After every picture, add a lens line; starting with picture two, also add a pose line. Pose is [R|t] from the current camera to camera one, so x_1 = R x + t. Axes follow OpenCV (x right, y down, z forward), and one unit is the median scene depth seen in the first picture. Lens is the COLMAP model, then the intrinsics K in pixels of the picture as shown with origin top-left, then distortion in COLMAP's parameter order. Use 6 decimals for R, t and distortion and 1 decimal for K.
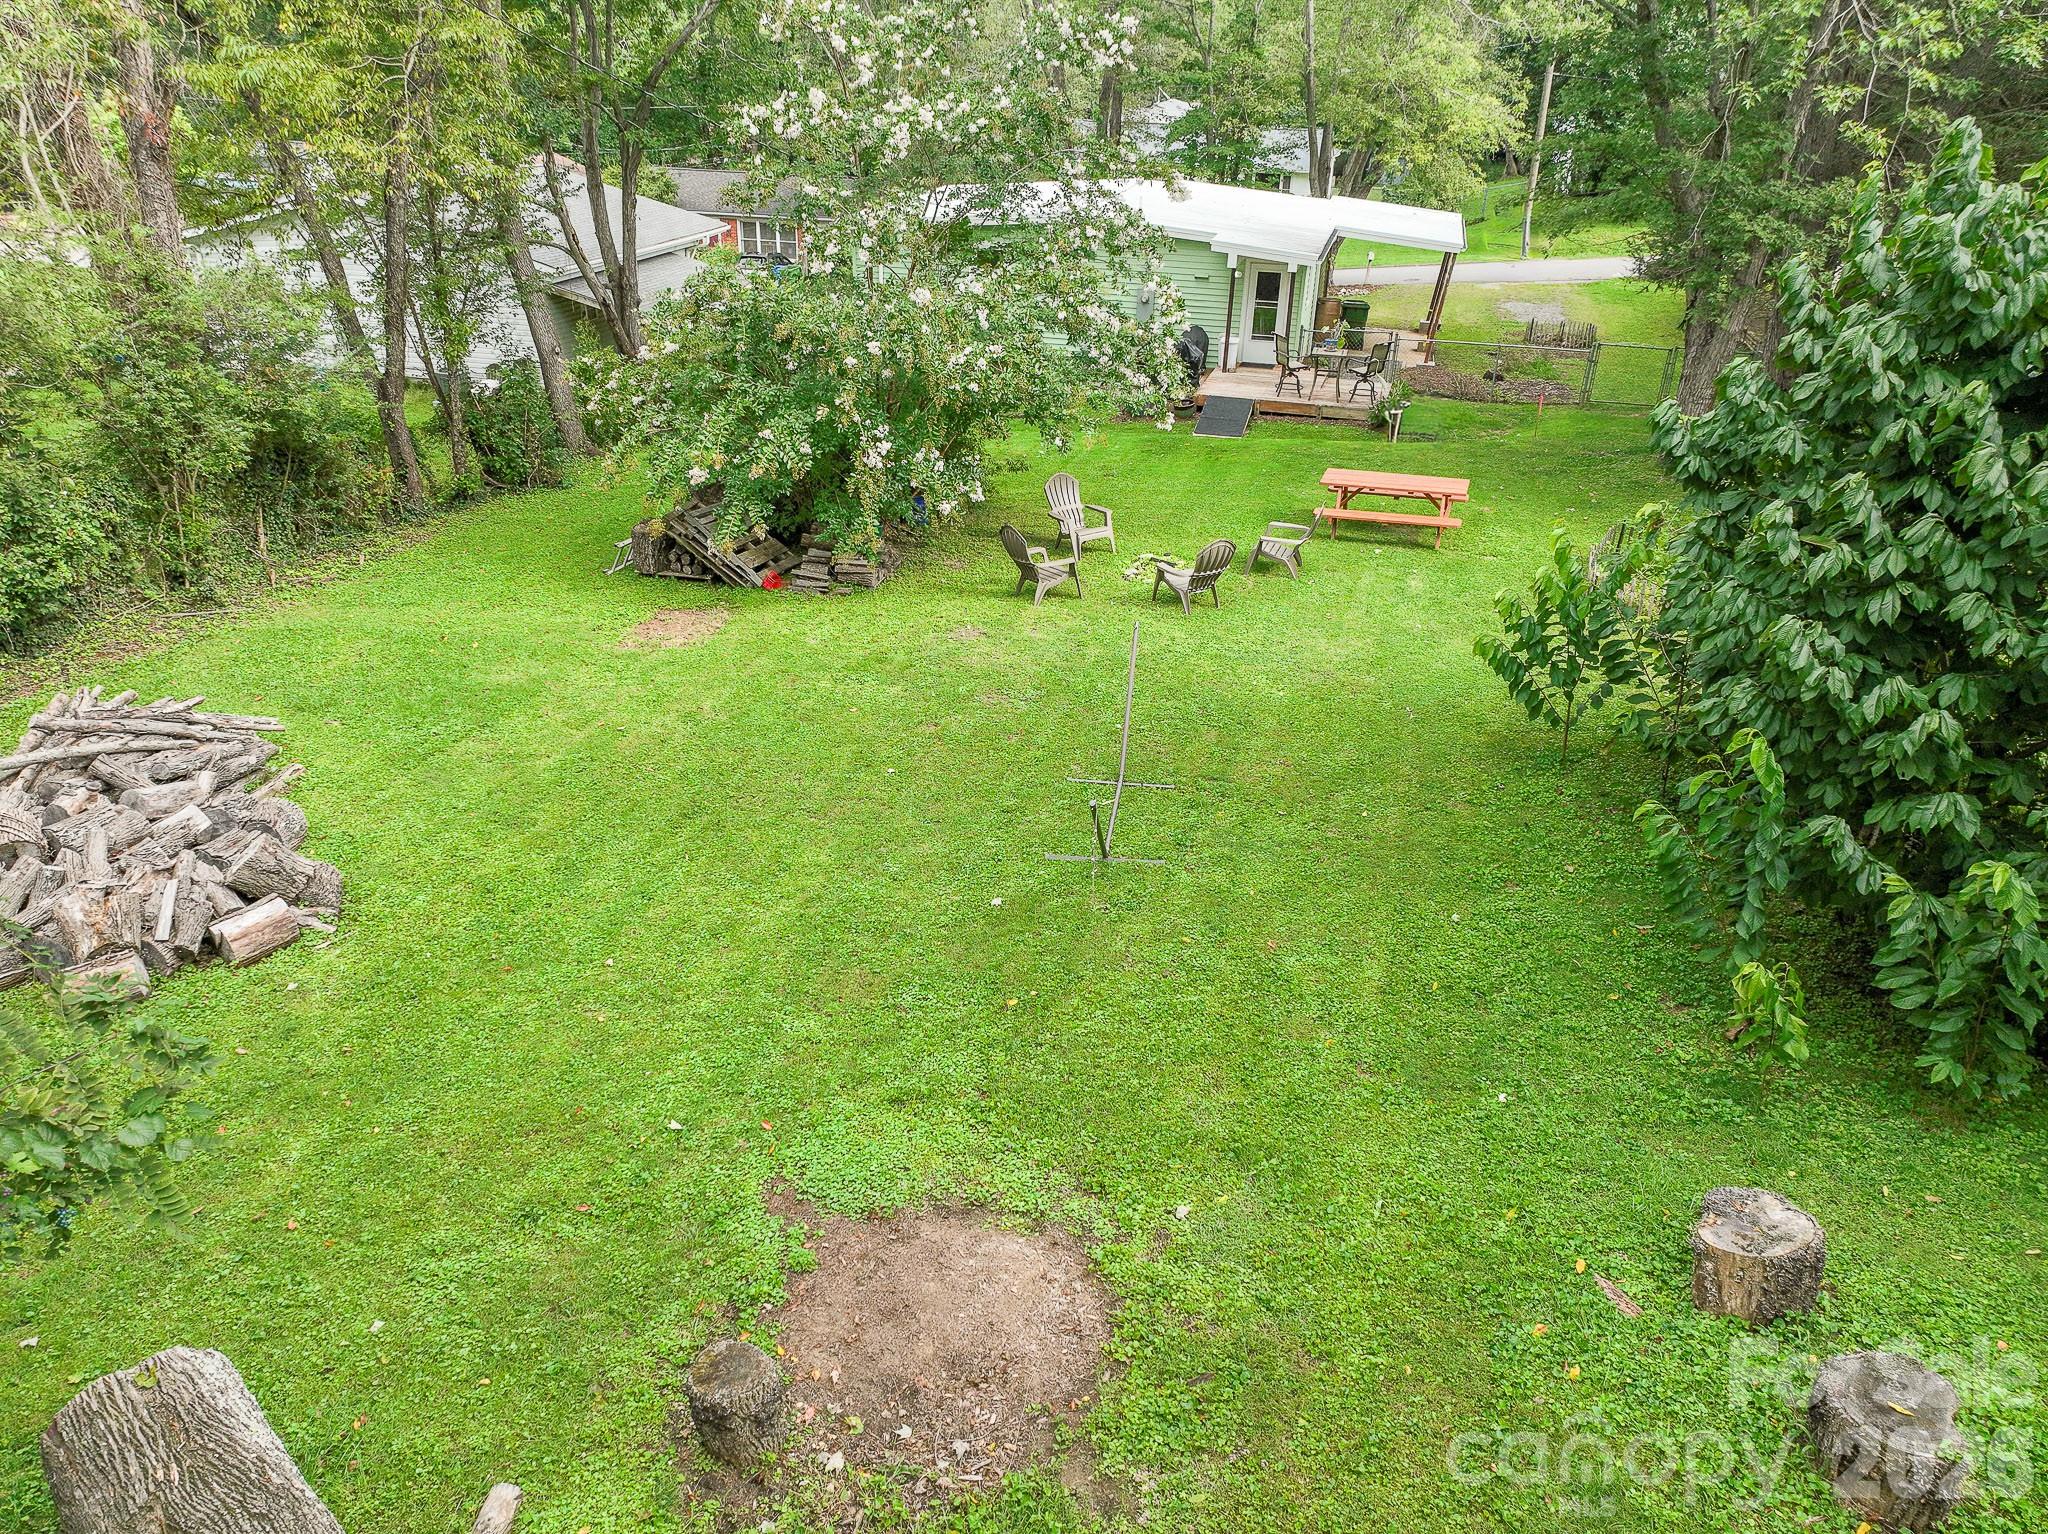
lens RADIAL K [[1415.7, 0, 1024.0], [0, 1415.7, 767.0], [0, 0, 1]] dist [0.003582, 0.001602]
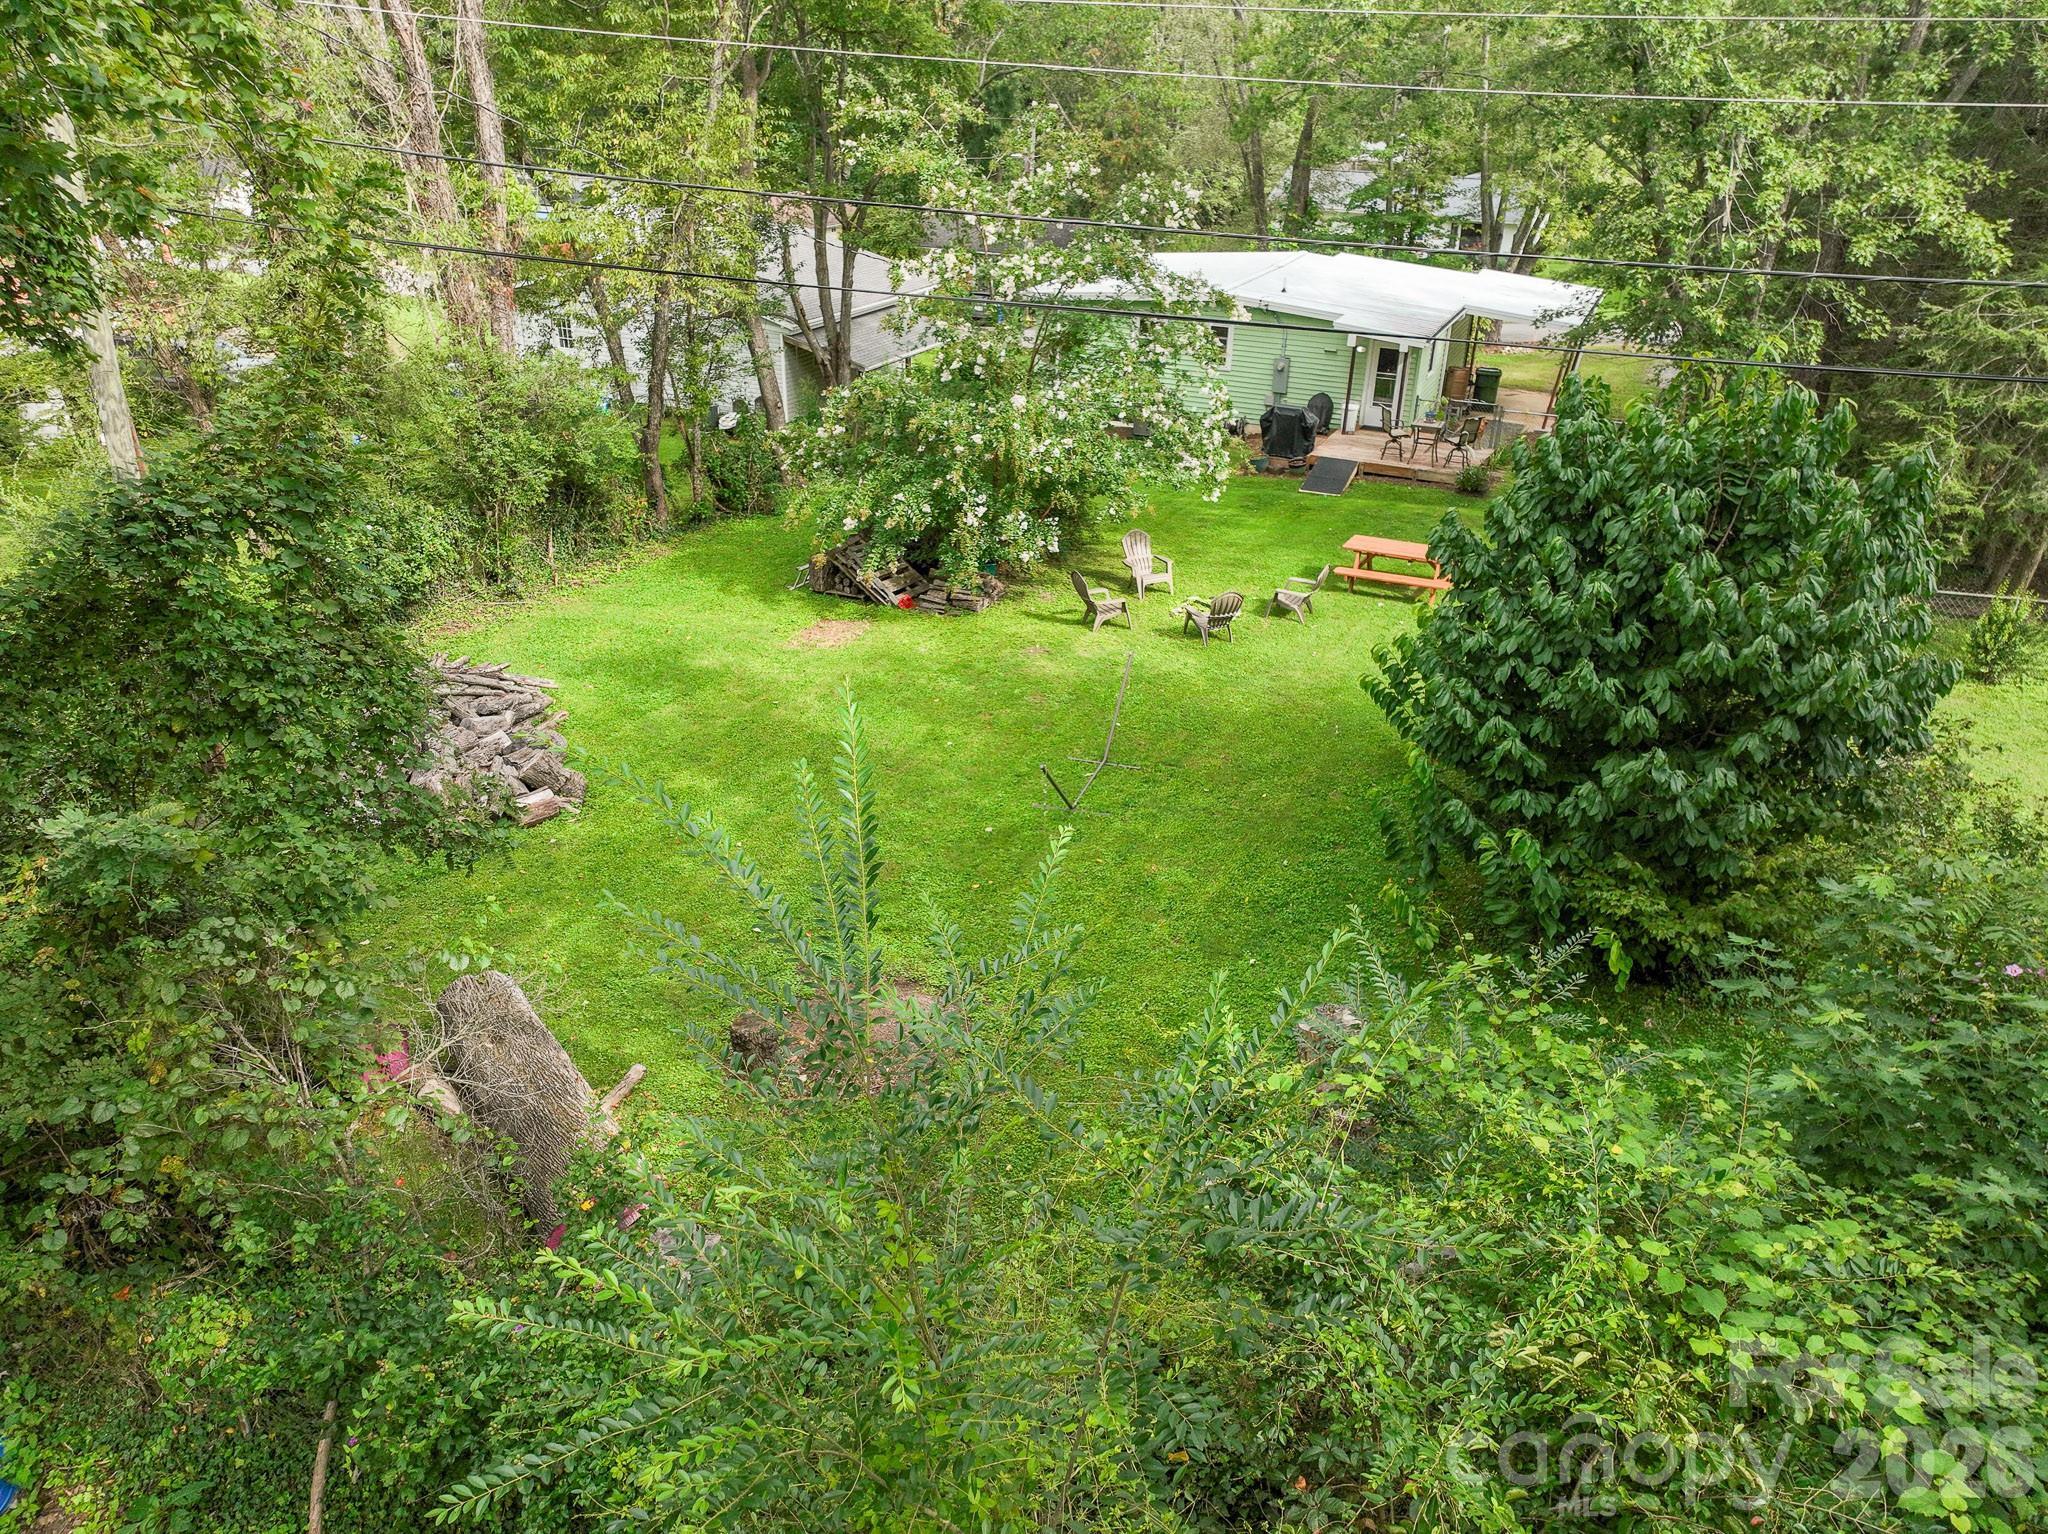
lens RADIAL K [[1452.5, 0, 1016.3], [0, 1452.5, 771.2], [0, 0, 1]] dist [-0.005693, 0.022910]
pose [[0.983400, 0.073607, -0.165852, 0.174381], [-0.074628, 0.997211, 0.000076, 0.020352], [0.165395, 0.012302, 0.986151, -0.349839]]
